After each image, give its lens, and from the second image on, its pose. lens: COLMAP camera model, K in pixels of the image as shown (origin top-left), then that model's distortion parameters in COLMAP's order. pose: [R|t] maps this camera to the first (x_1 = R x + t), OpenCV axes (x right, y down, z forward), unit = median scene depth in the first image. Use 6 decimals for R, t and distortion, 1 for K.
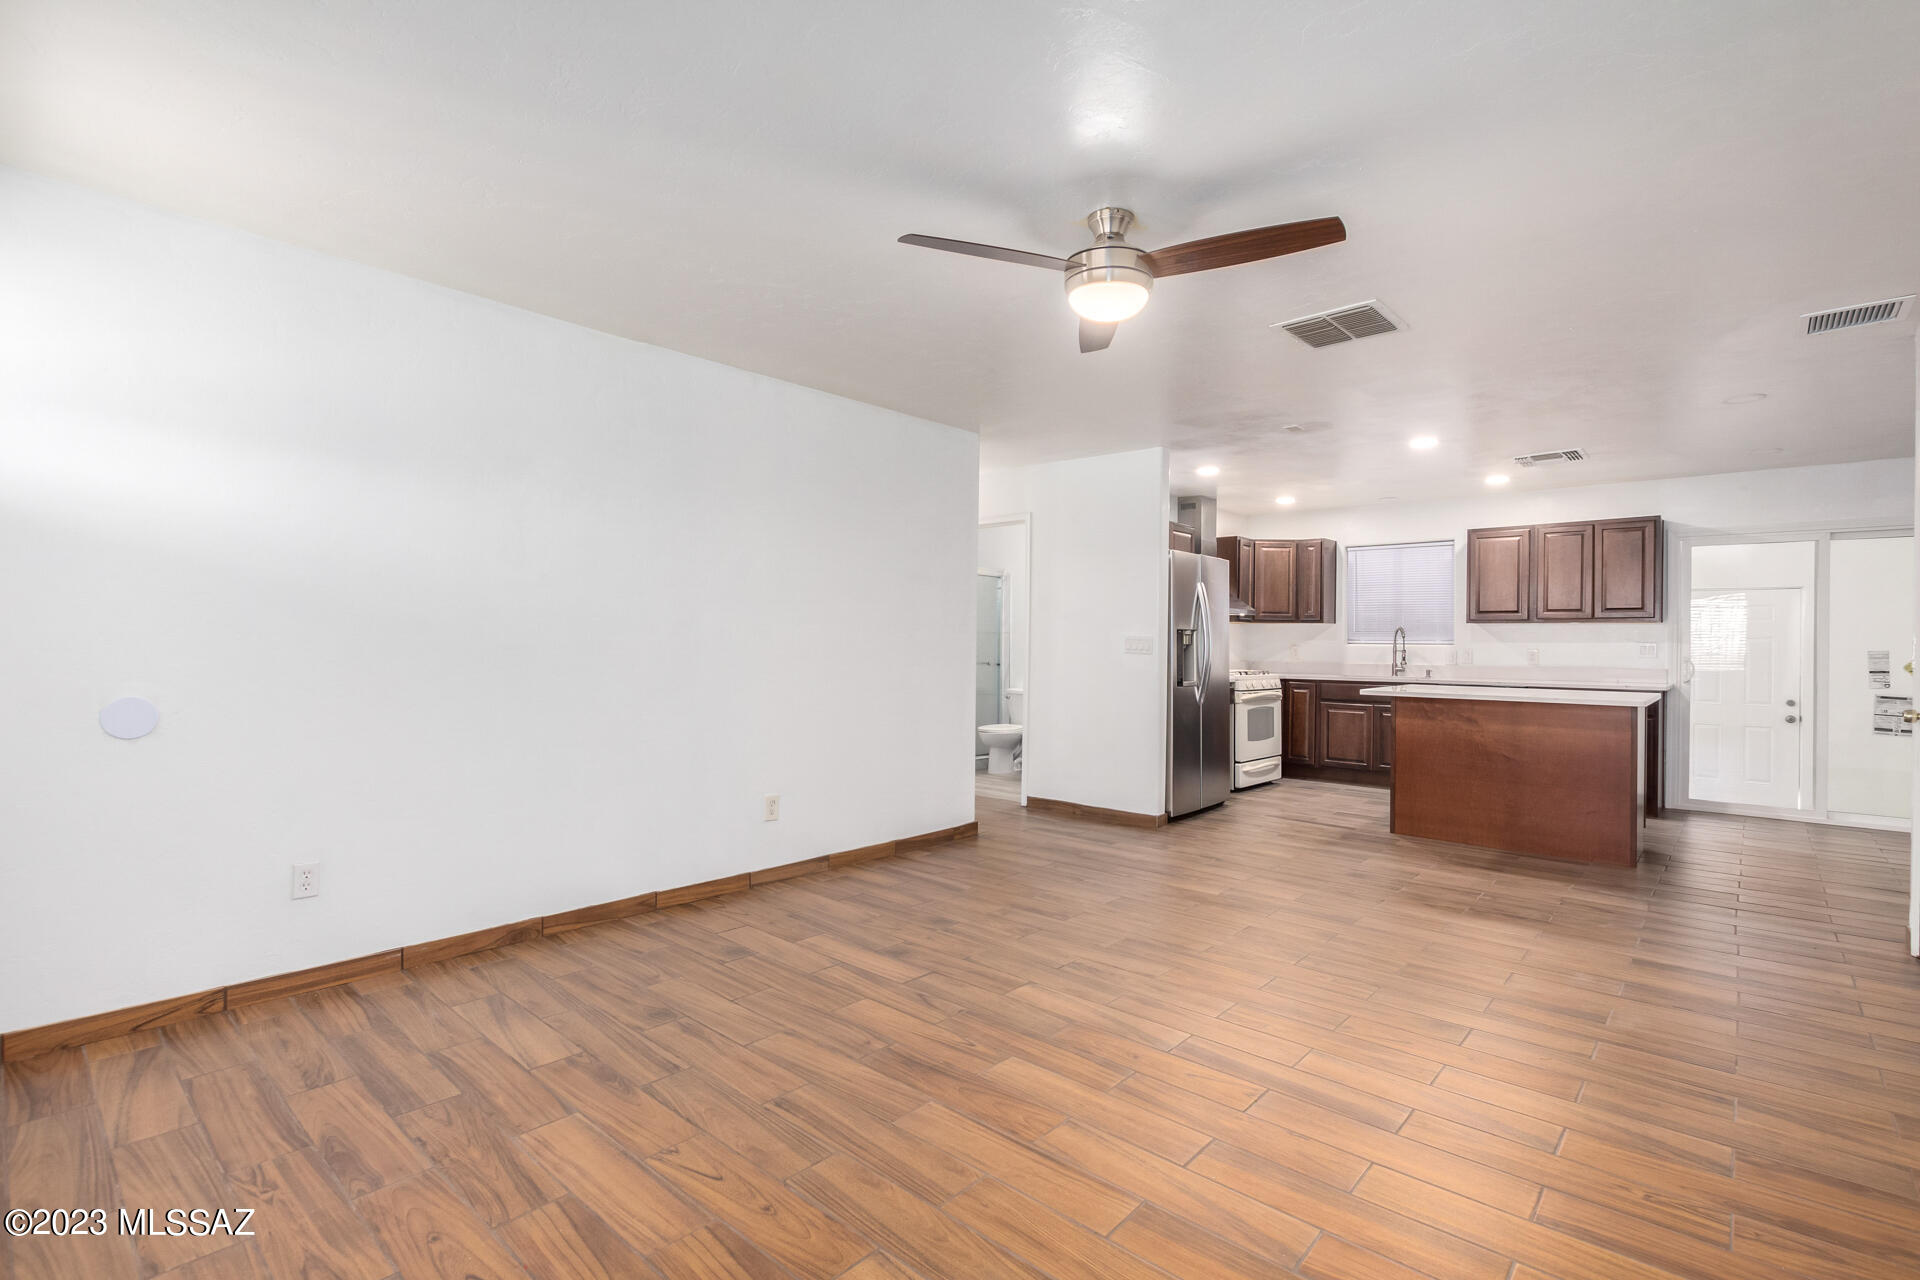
lens RADIAL K [[892.9, 0, 972.0], [0, 892.9, 641.5], [0, 0, 1]] dist [-0.000112, -0.000205]
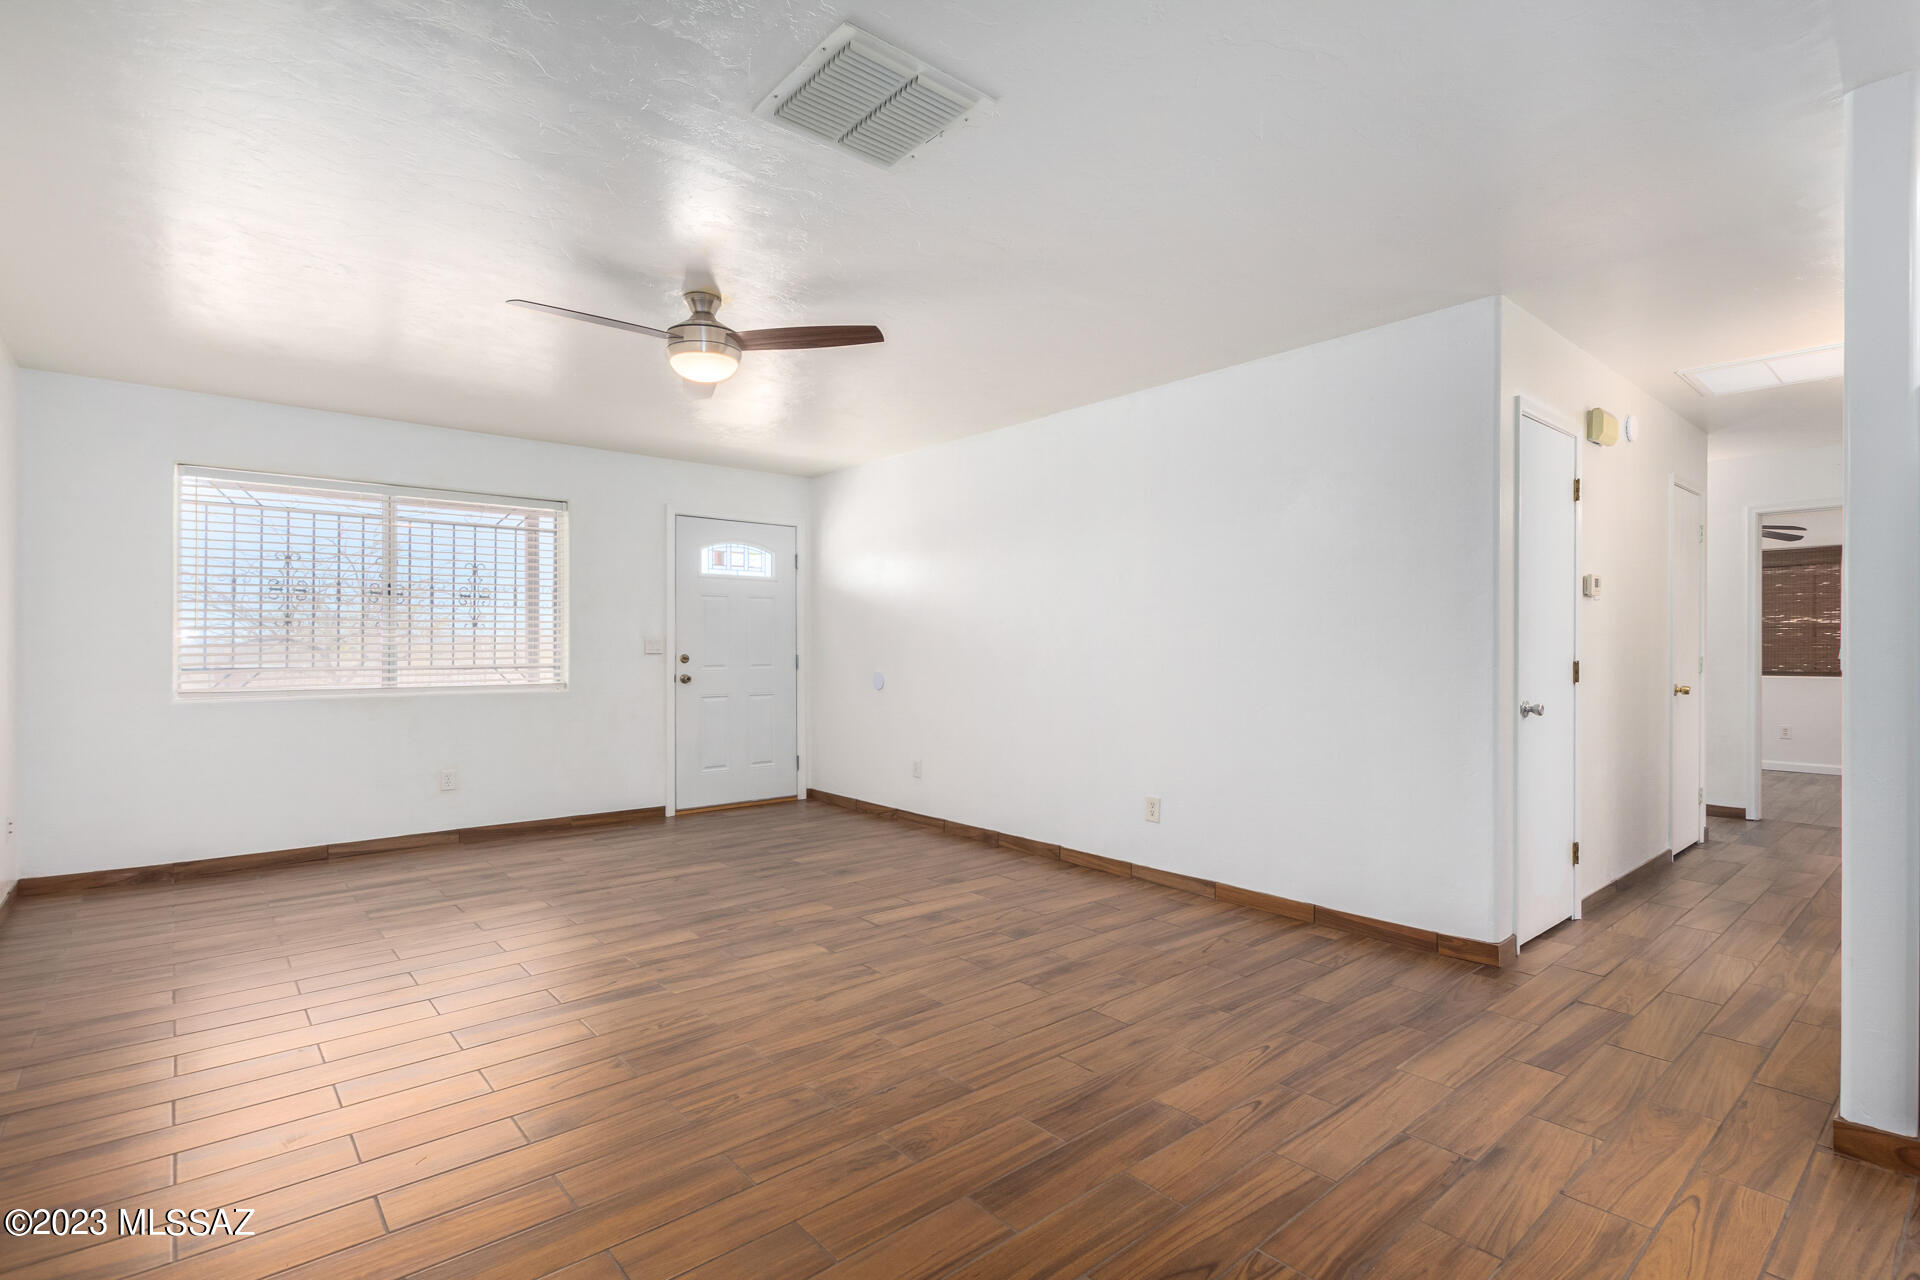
lens RADIAL K [[892.9, 0, 972.4], [0, 892.9, 643.3], [0, 0, 1]] dist [-0.000112, -0.000205]
pose [[-0.129401, -0.013709, -0.991498, 0.968398], [0.002418, 0.999897, -0.014140, 0.016858], [0.991589, -0.004228, -0.129355, 1.121440]]
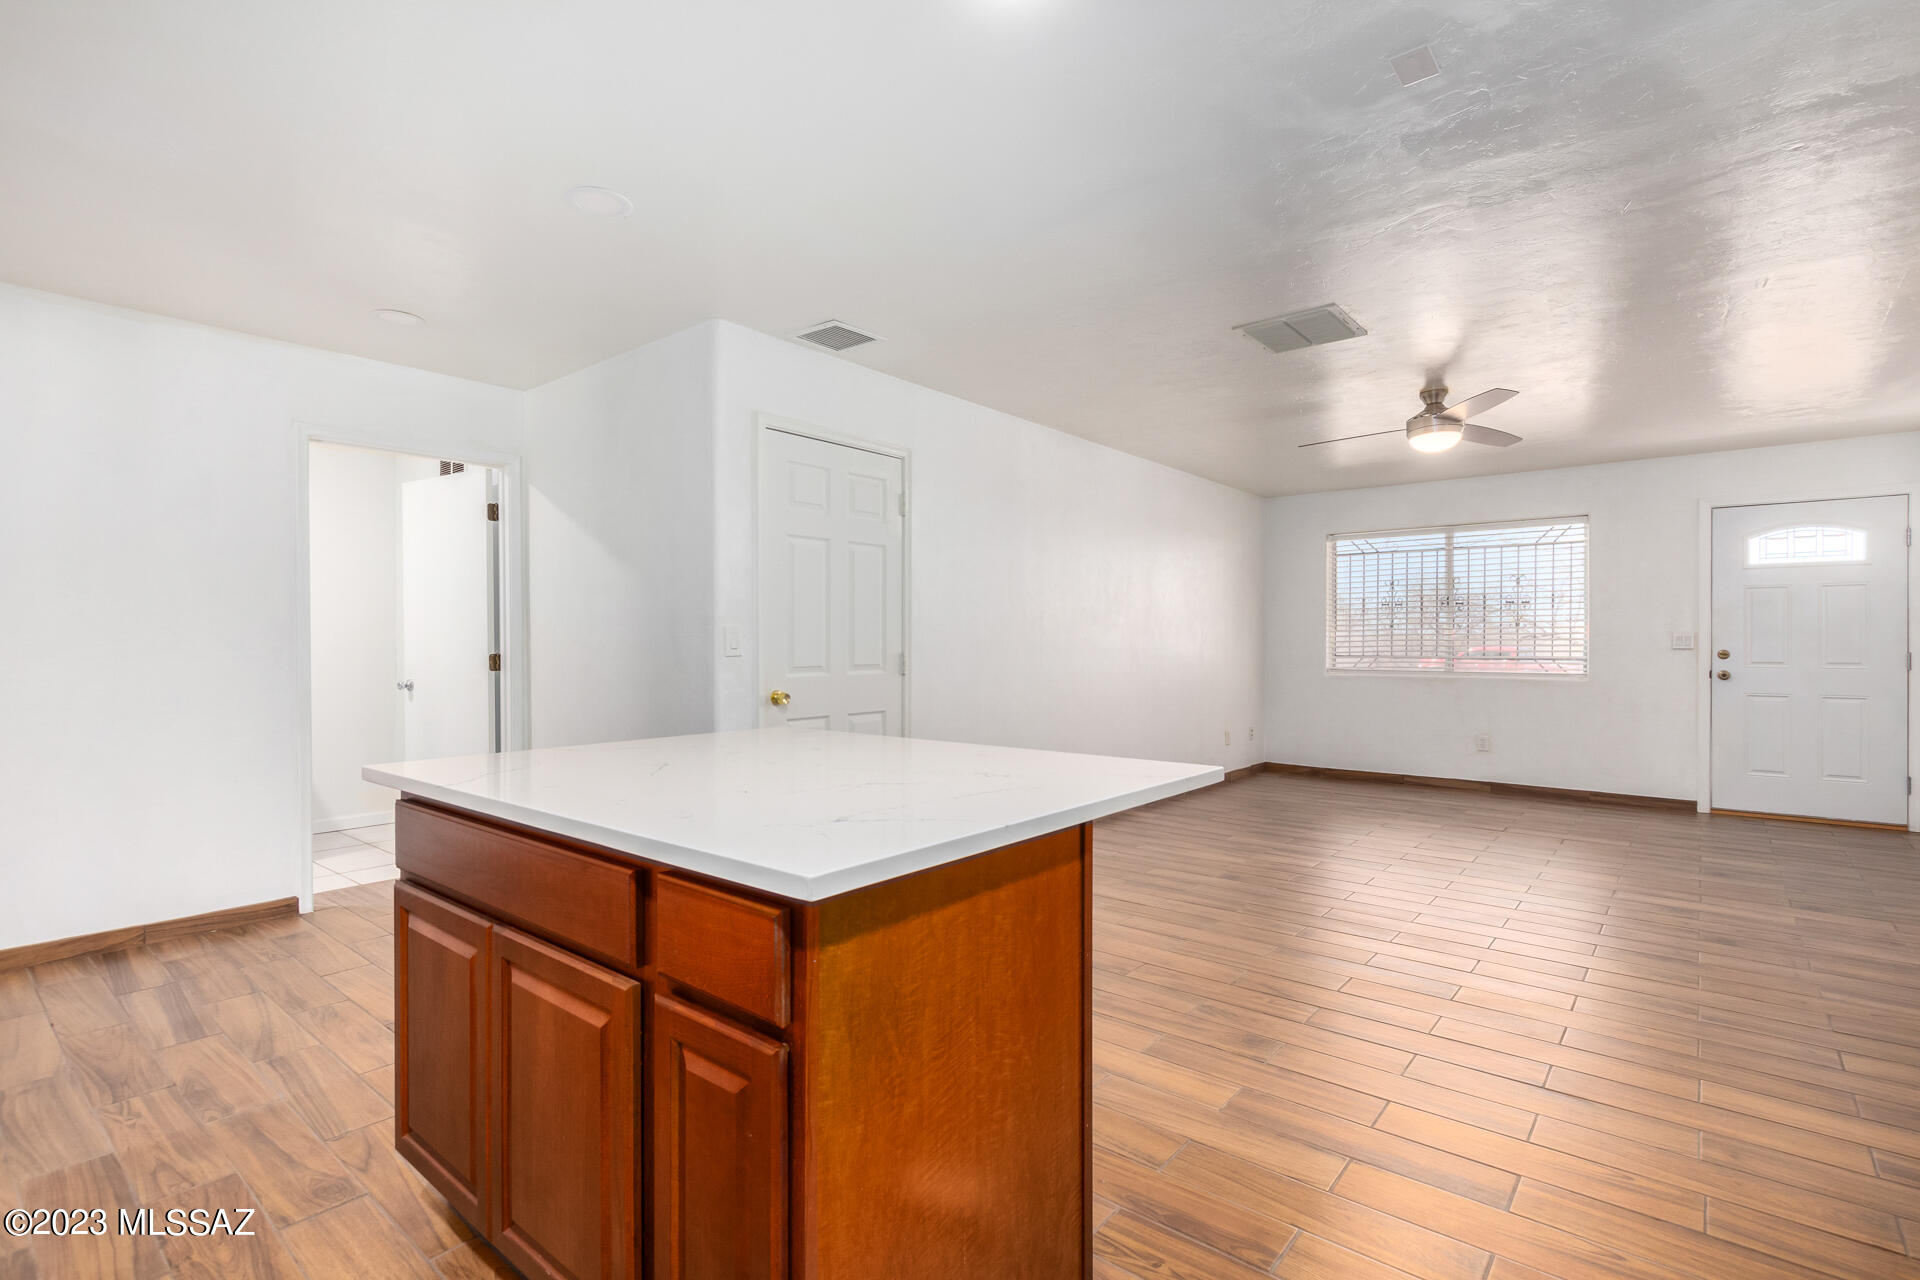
lens RADIAL K [[892.9, 0, 963.3], [0, 892.9, 642.9], [0, 0, 1]] dist [-0.000112, -0.000205]
pose [[-0.999549, -0.010251, -0.028237, 0.809792], [-0.010178, 0.999945, -0.002717, 0.017953], [0.028263, -0.002429, -0.999598, 1.974759]]
